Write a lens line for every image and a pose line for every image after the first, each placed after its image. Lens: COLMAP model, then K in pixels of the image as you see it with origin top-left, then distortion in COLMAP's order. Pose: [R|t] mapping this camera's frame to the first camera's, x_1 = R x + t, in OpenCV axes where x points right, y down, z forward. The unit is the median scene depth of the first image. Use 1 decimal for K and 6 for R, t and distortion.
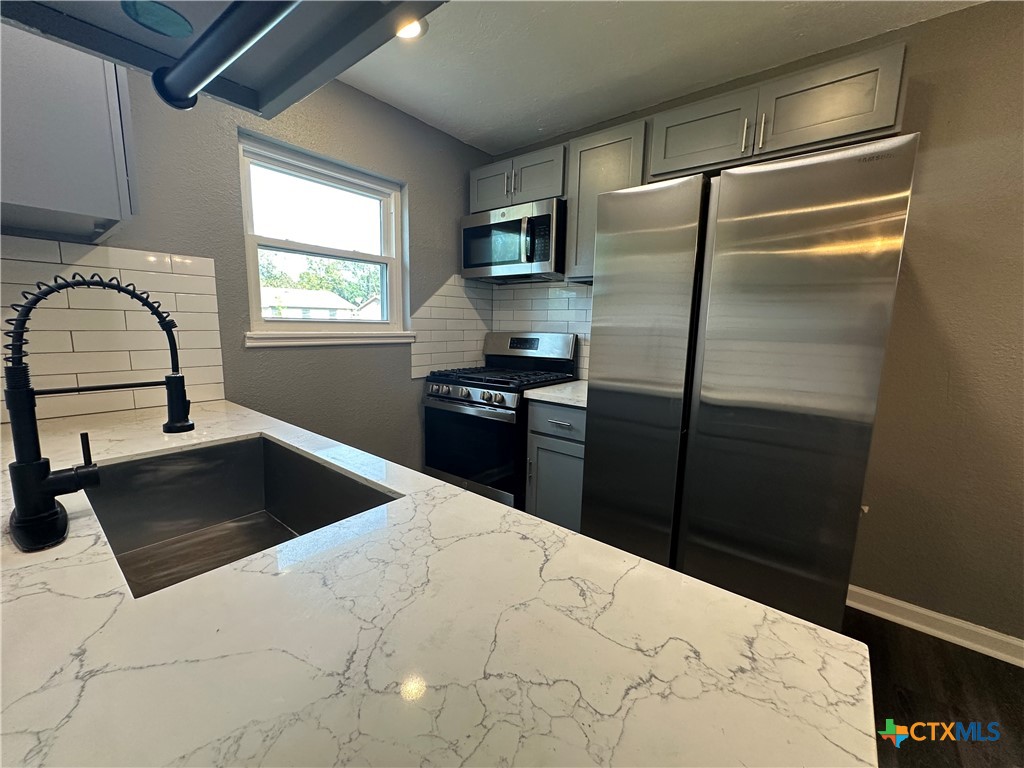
lens RADIAL K [[408.6, 0, 512.0], [0, 408.6, 384.0], [0, 0, 1]] dist [-0.004059, 0.000462]
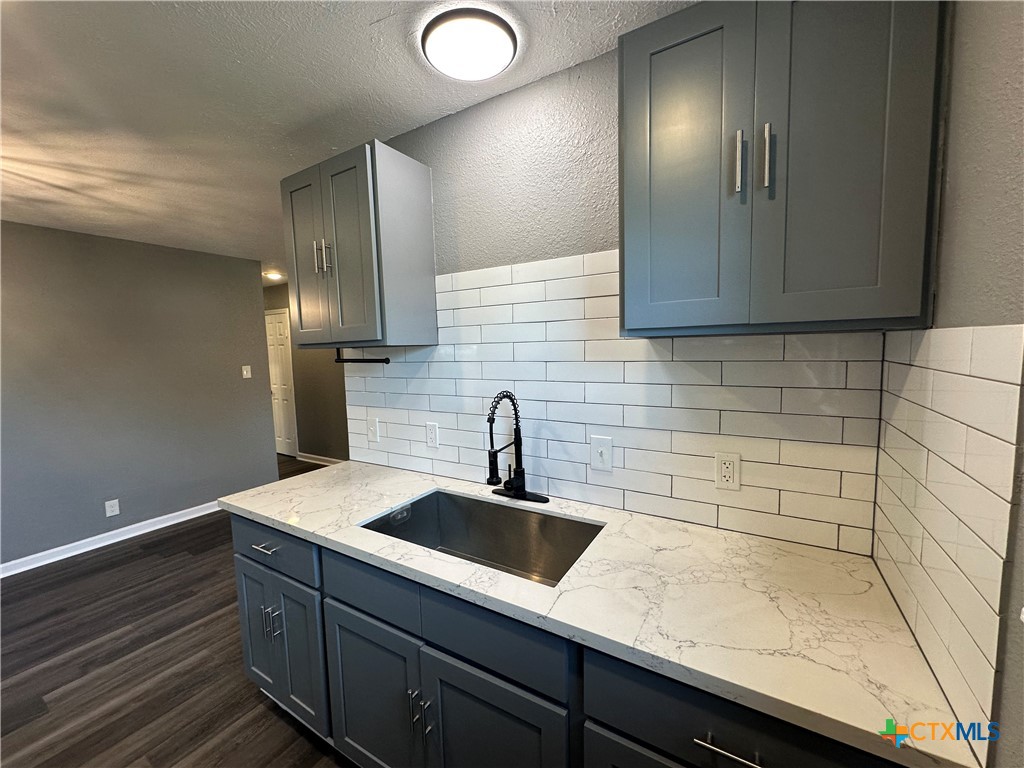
lens RADIAL K [[408.6, 0, 512.0], [0, 408.6, 384.0], [0, 0, 1]] dist [-0.004059, 0.000462]
pose [[-0.990913, 0.017735, -0.133330, -0.229746], [-0.014399, 0.971586, 0.236249, -0.228594], [0.133731, 0.236022, -0.962502, 0.854019]]
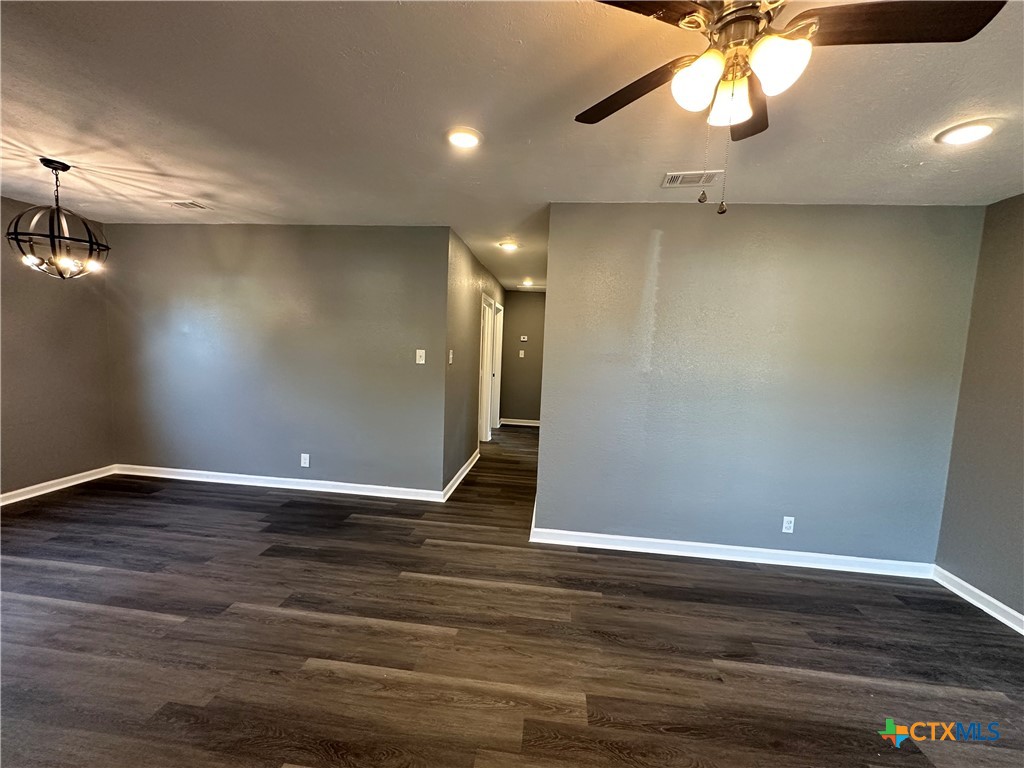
lens RADIAL K [[408.6, 0, 512.0], [0, 408.6, 384.0], [0, 0, 1]] dist [-0.004059, 0.000462]
pose [[-0.539082, -0.123799, 0.833105, -0.794564], [0.072743, 0.978599, 0.192489, -0.030197], [-0.839106, 0.164370, -0.518540, -0.406033]]
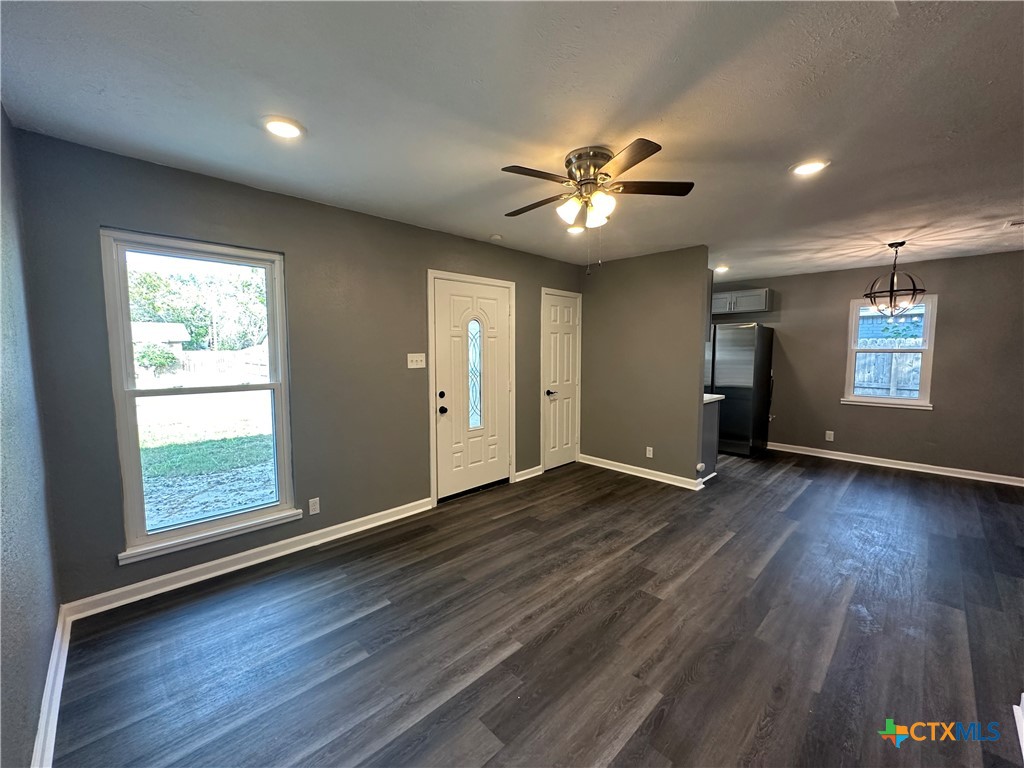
lens RADIAL K [[408.6, 0, 512.0], [0, 408.6, 384.0], [0, 0, 1]] dist [-0.004059, 0.000462]
pose [[0.992928, -0.011994, -0.118113, -0.579700], [0.003799, 0.997585, -0.069359, 0.194783], [0.118659, 0.068420, 0.990575, -1.777108]]
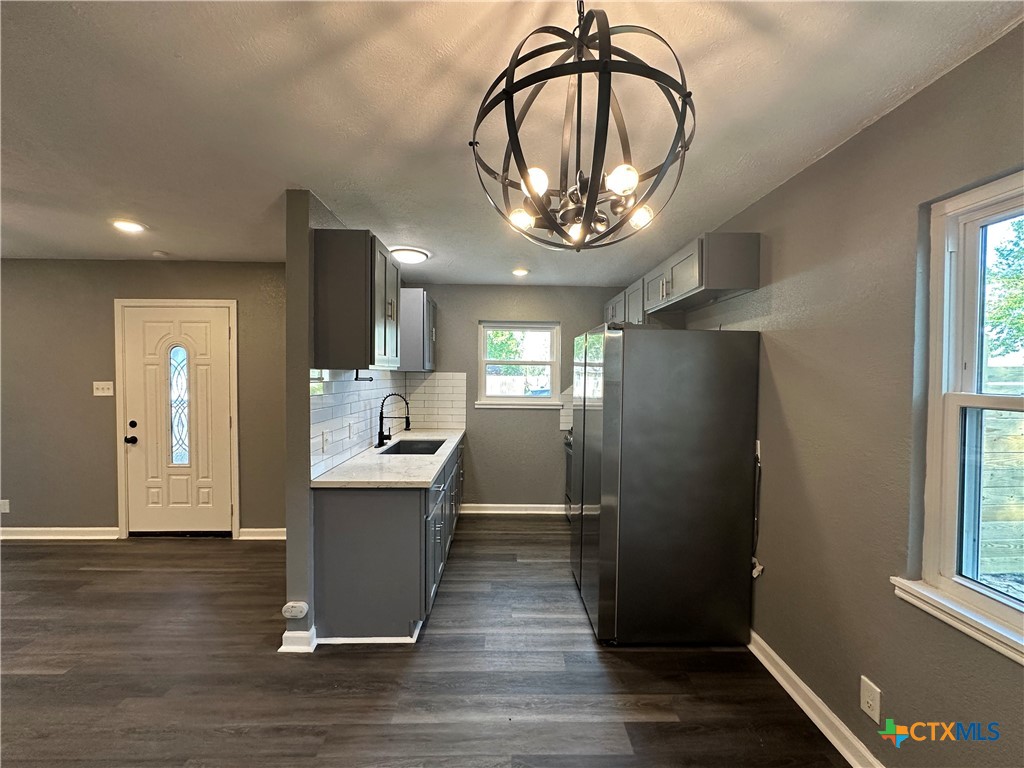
lens RADIAL K [[408.6, 0, 512.0], [0, 408.6, 384.0], [0, 0, 1]] dist [-0.004059, 0.000462]
pose [[0.649076, 0.001905, -0.760722, 0.952479], [-0.110056, 0.989712, -0.091426, -0.026156], [0.752721, 0.143064, 0.642607, -0.277757]]
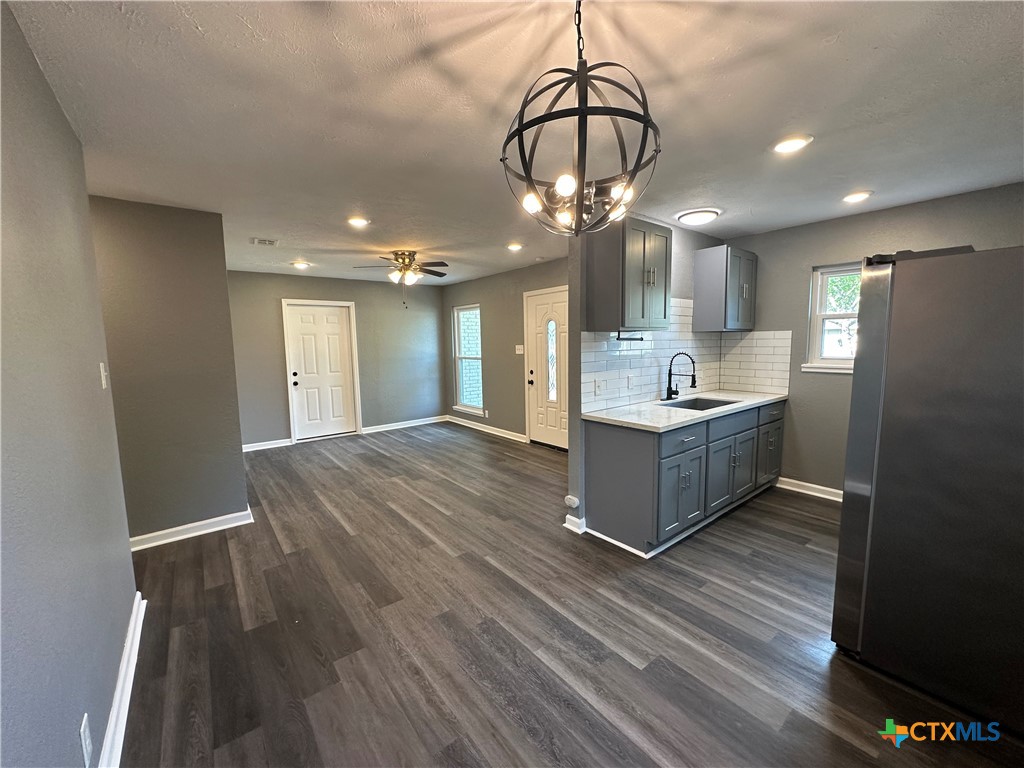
lens RADIAL K [[408.6, 0, 512.0], [0, 408.6, 384.0], [0, 0, 1]] dist [-0.004059, 0.000462]
pose [[-0.217802, 0.083992, -0.972372, 1.218478], [-0.134684, 0.984172, 0.115179, -0.051133], [0.966655, 0.156049, -0.203043, 0.023181]]
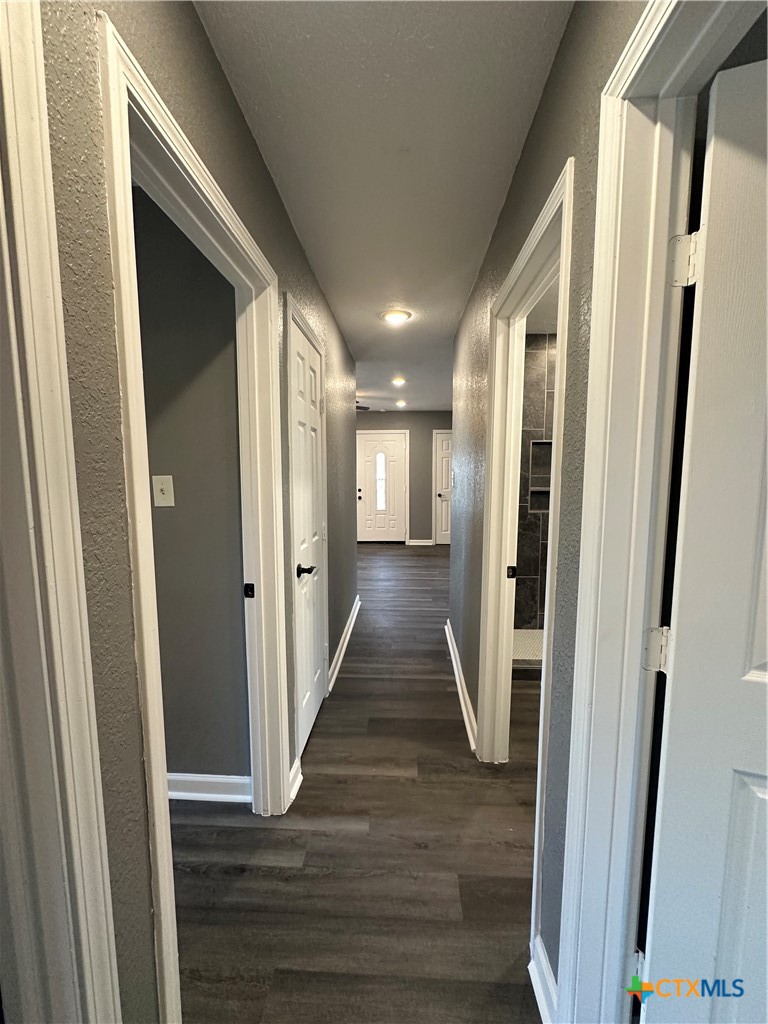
lens RADIAL K [[408.6, 0, 382.9], [0, 408.6, 510.8], [0, 0, 1]] dist [-0.004059, 0.000462]
pose [[0.586639, 0.057426, -0.807810, 1.560237], [-0.106783, 0.994259, -0.006867, 0.284480], [0.802777, 0.090289, 0.589403, -1.980960]]
